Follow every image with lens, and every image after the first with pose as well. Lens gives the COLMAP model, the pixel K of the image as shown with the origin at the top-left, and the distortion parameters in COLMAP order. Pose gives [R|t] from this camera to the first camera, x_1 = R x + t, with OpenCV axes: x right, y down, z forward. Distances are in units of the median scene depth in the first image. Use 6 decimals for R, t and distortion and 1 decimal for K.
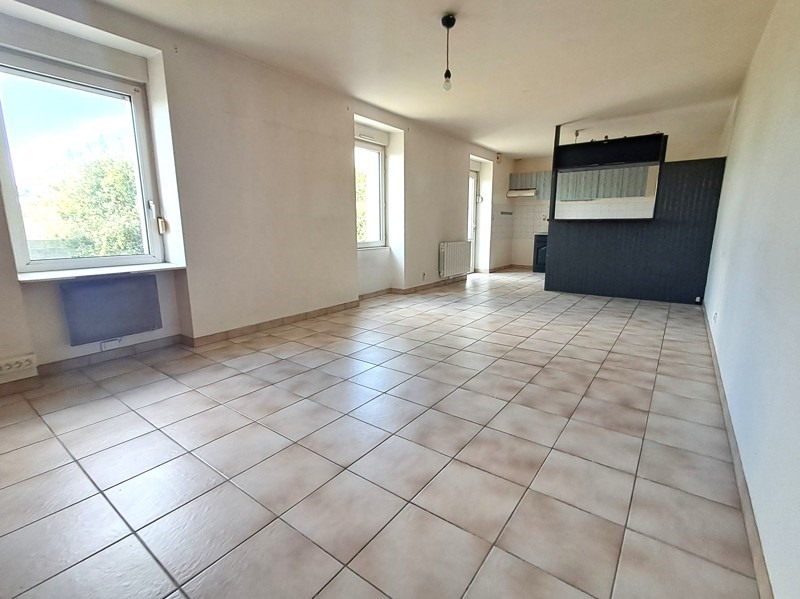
lens RADIAL K [[370.4, 0, 399.7], [0, 370.4, 296.8], [0, 0, 1]] dist [0.017540, 0.000233]
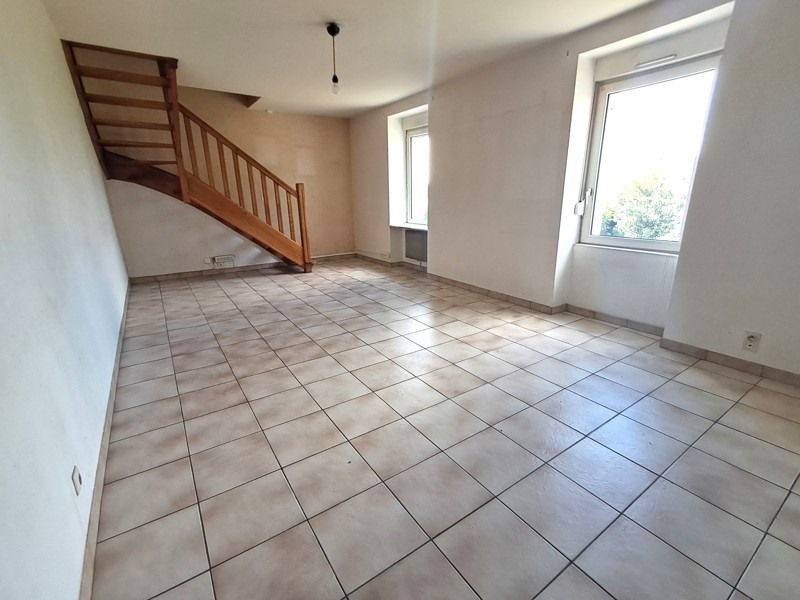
lens RADIAL K [[370.4, 0, 401.3], [0, 370.4, 305.6], [0, 0, 1]] dist [0.017540, 0.000233]
pose [[-0.331201, 0.282039, -0.900422, 1.220744], [-0.168177, 0.921356, 0.350457, -0.375423], [0.928452, 0.267502, -0.257721, 1.622202]]
